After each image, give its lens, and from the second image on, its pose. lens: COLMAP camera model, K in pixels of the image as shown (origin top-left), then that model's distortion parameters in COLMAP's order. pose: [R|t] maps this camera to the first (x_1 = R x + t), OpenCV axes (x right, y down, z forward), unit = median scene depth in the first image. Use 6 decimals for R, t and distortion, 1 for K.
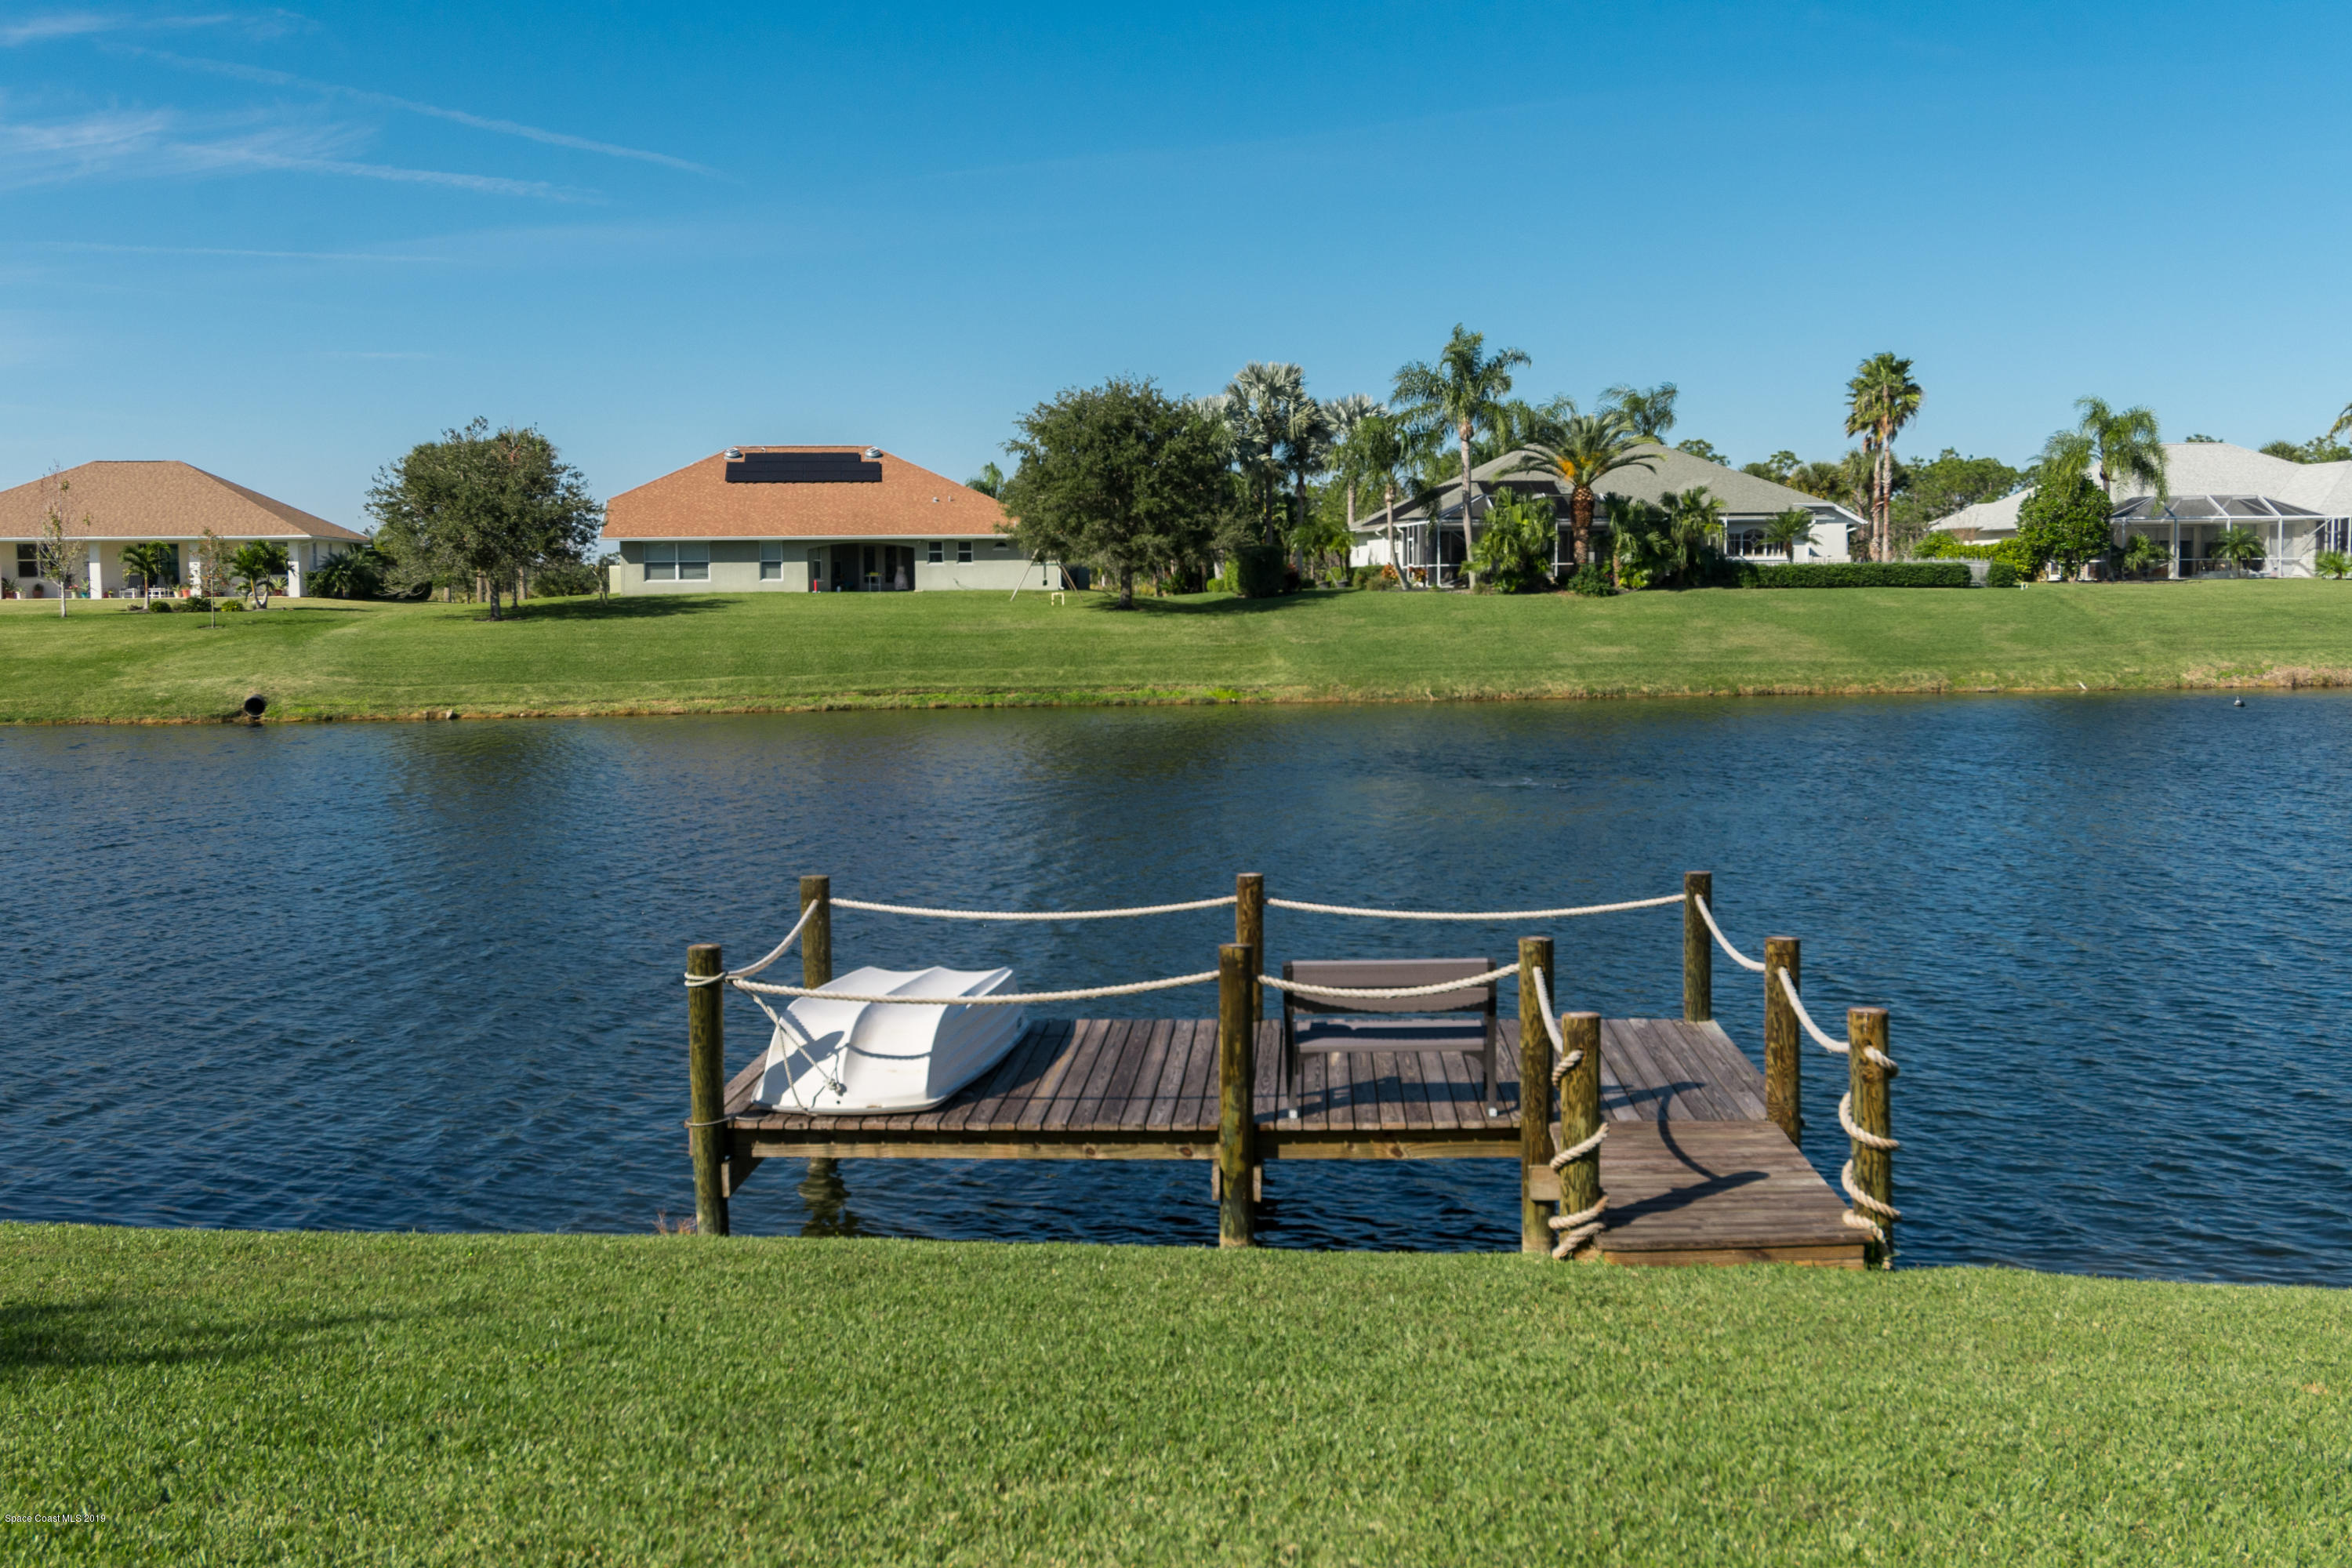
lens RADIAL K [[2361.9, 0, 1171.2], [0, 2361.9, 772.0], [0, 0, 1]] dist [0.013974, 0.000000]
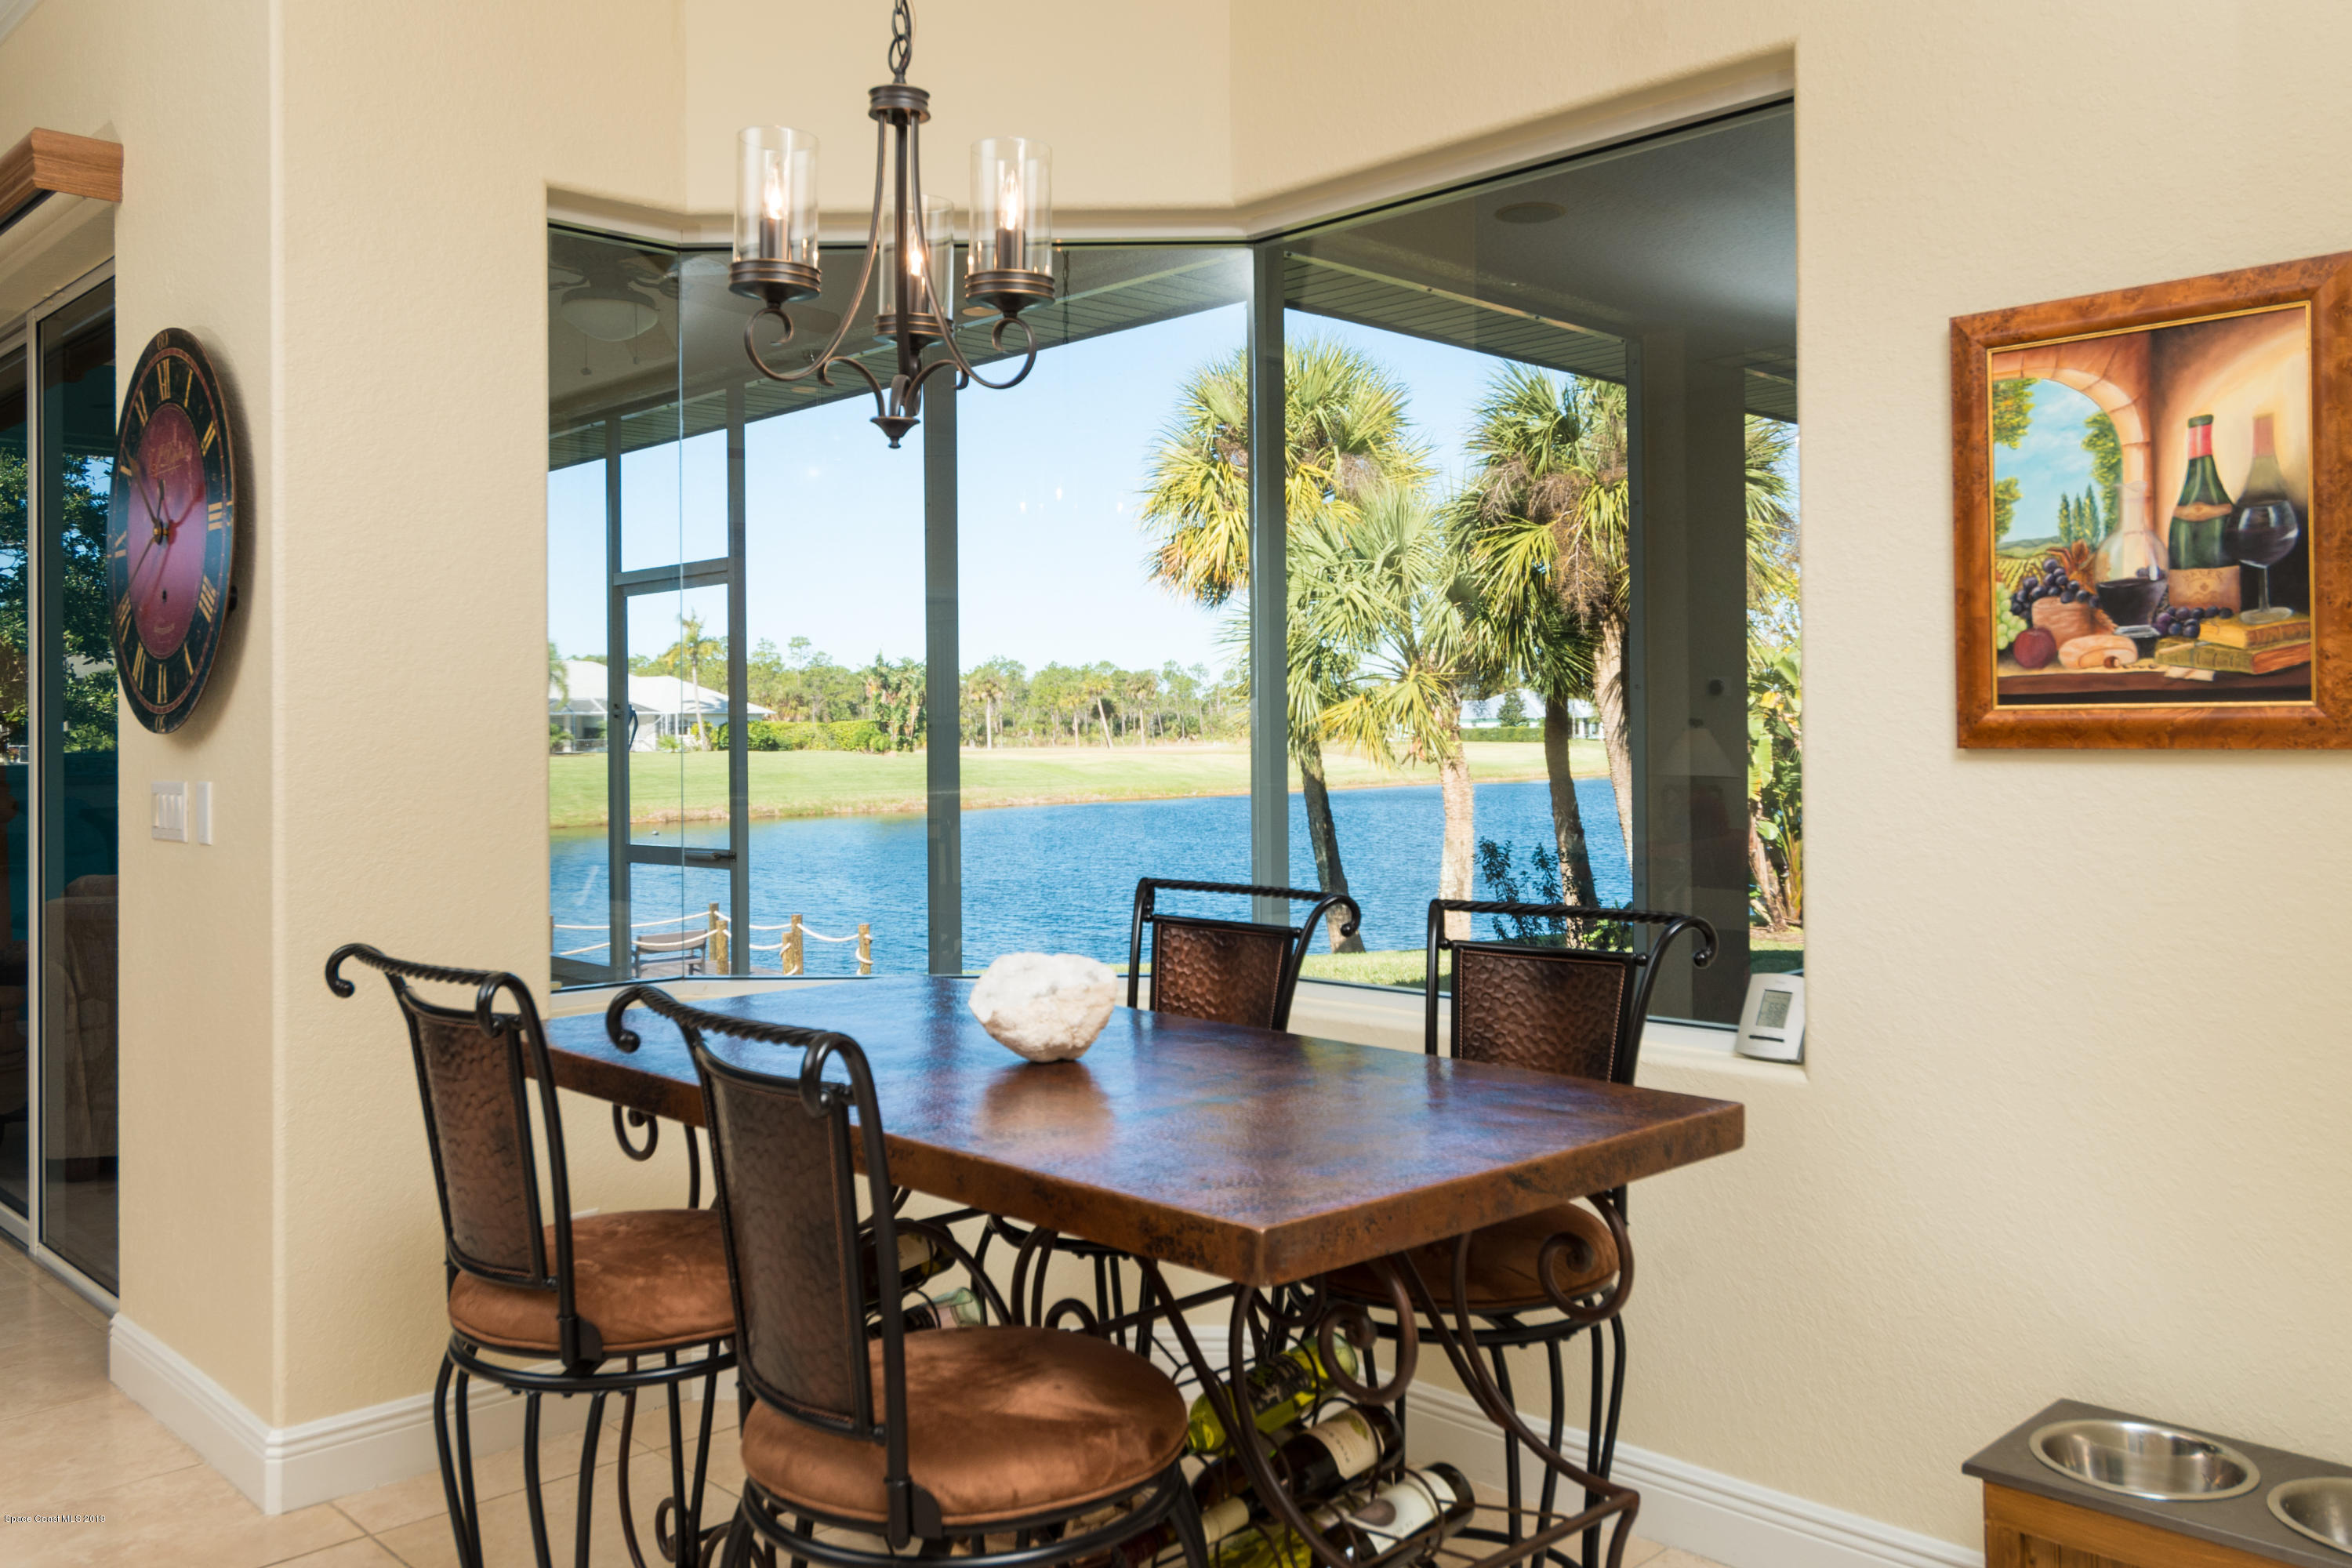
lens RADIAL K [[1882.2, 0, 1138.5], [0, 1882.2, 738.4], [0, 0, 1]] dist [-0.000918, -0.006028]
pose [[0.737371, -0.000580, 0.675487, -0.144272], [0.055818, 0.996632, -0.060076, 0.002139], [-0.673177, 0.082002, 0.734920, -0.149166]]
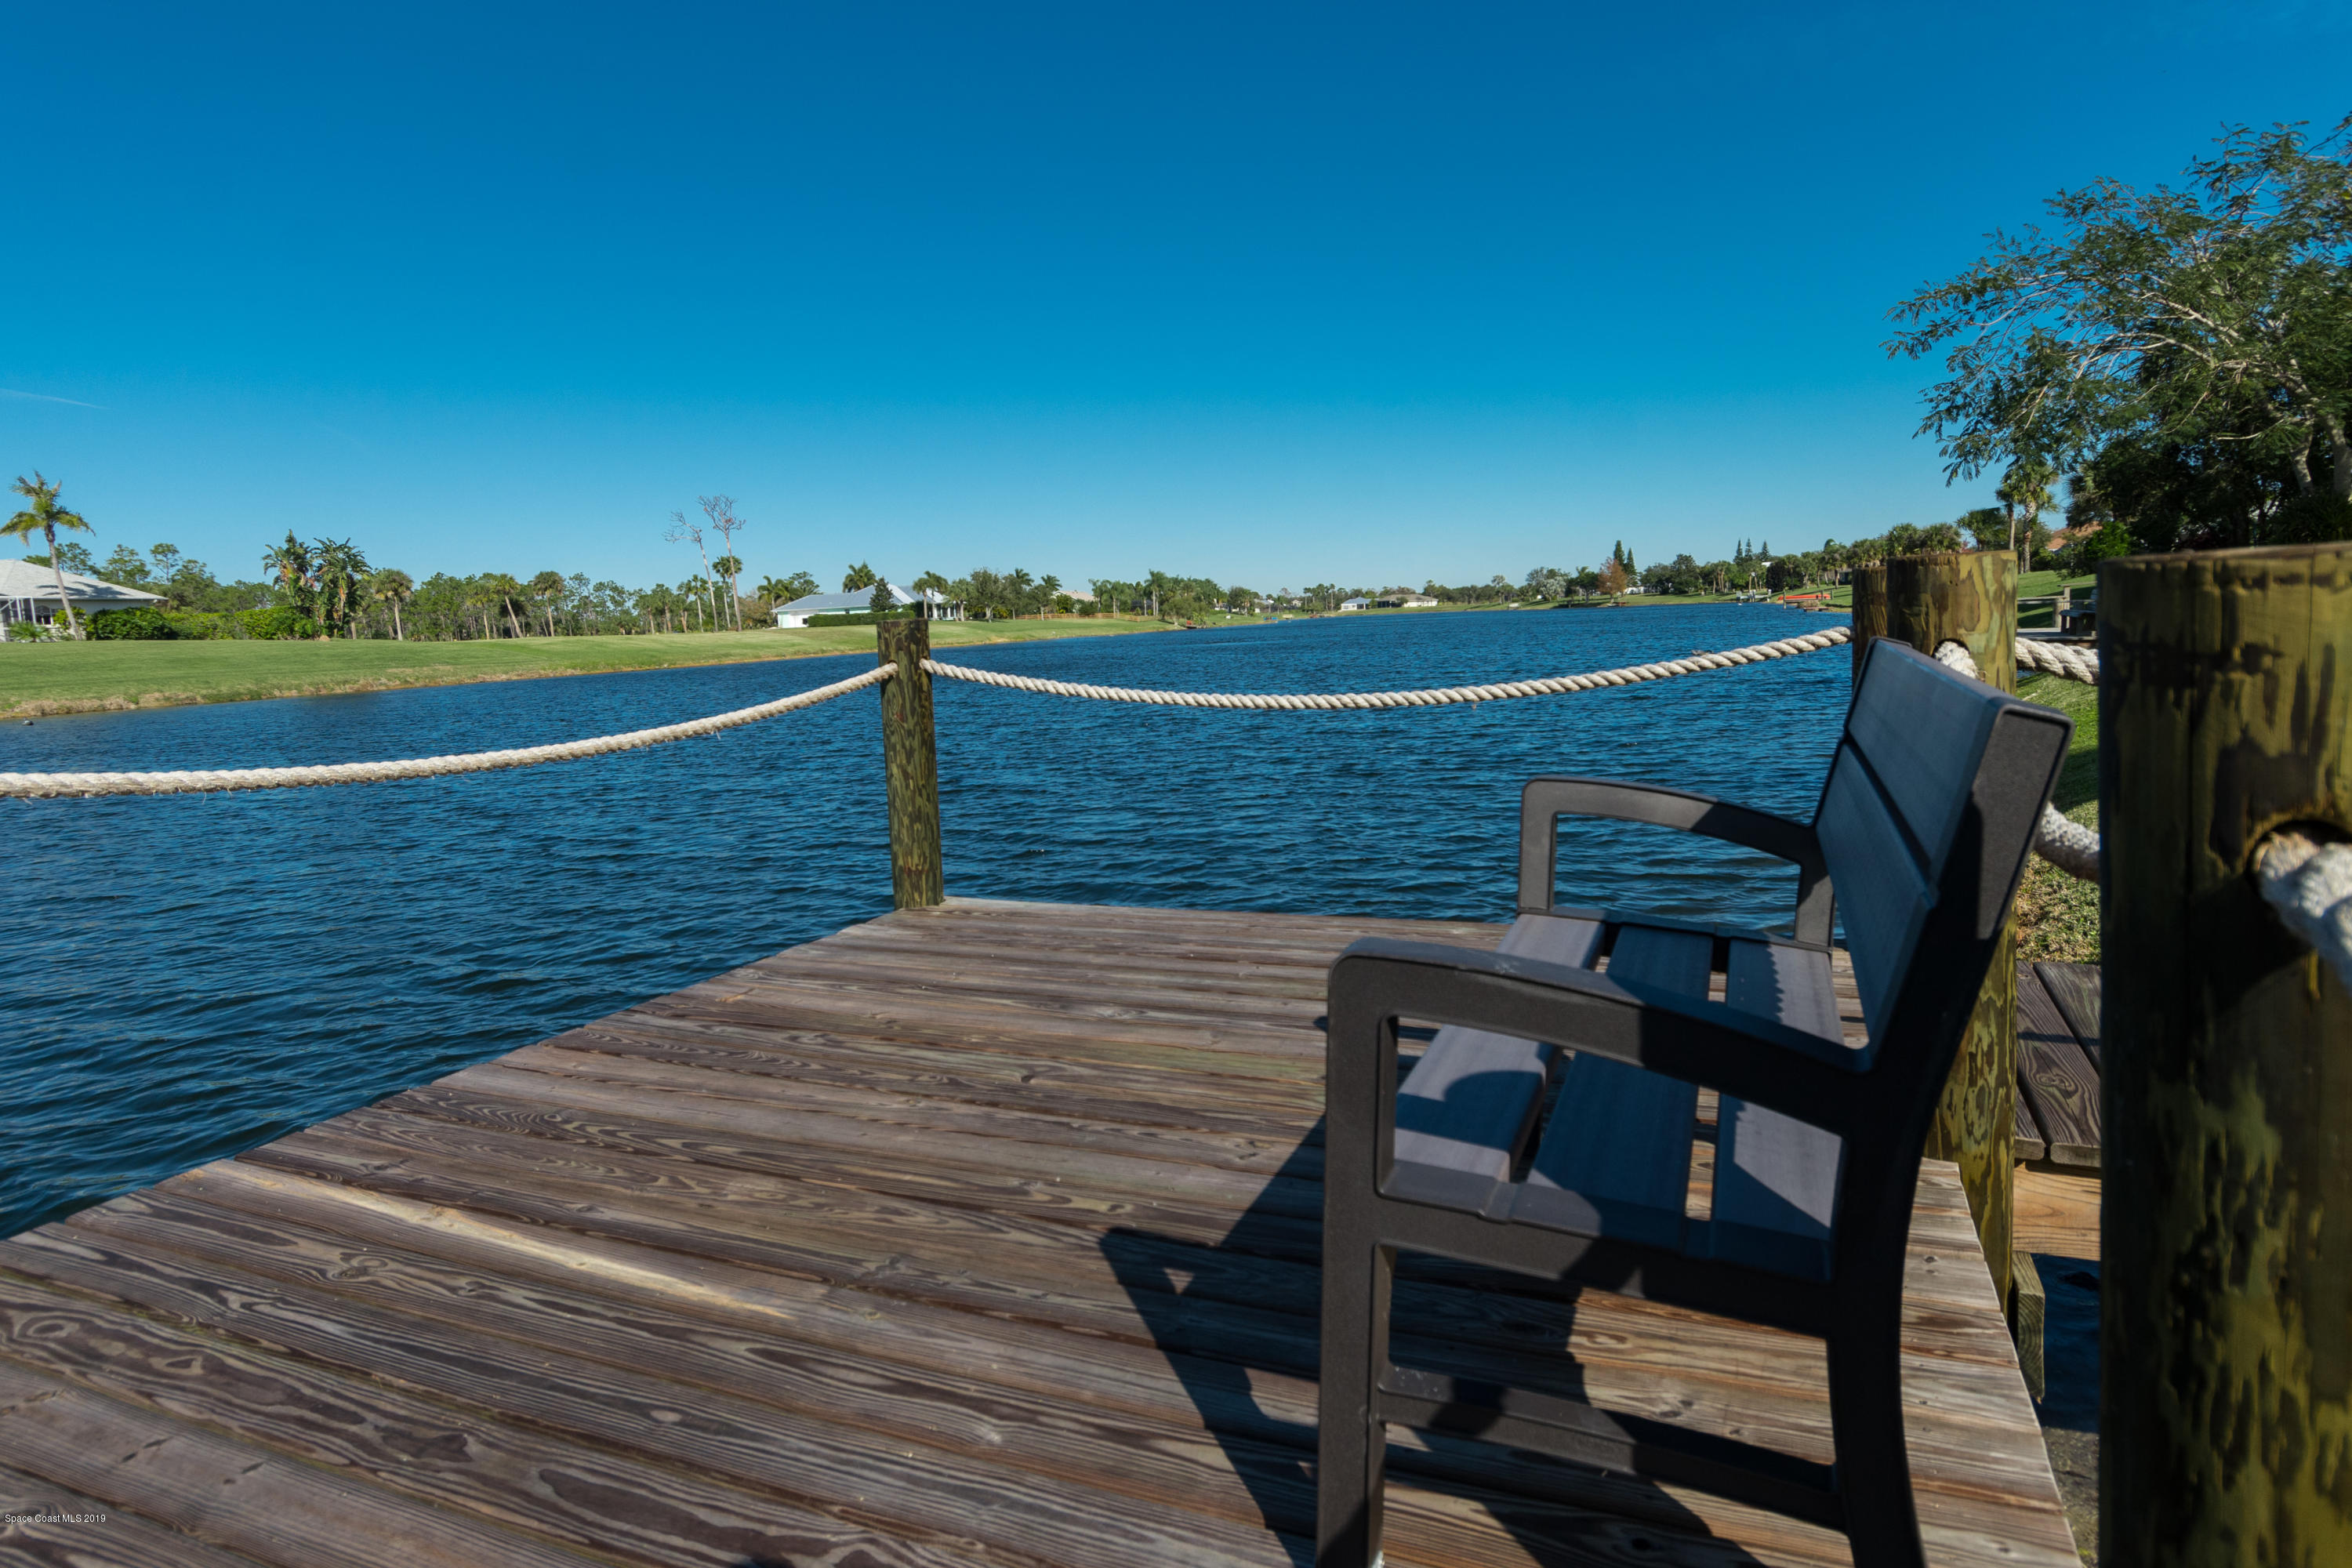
lens RADIAL K [[1336.6, 0, 1179.4], [0, 1336.6, 788.8], [0, 0, 1]] dist [-0.007396, -0.000441]
pose [[0.341548, -0.124121, 0.931632, -0.002246], [0.114258, 0.989373, 0.089926, 0.009419], [-0.932893, 0.075732, 0.352101, 0.148090]]
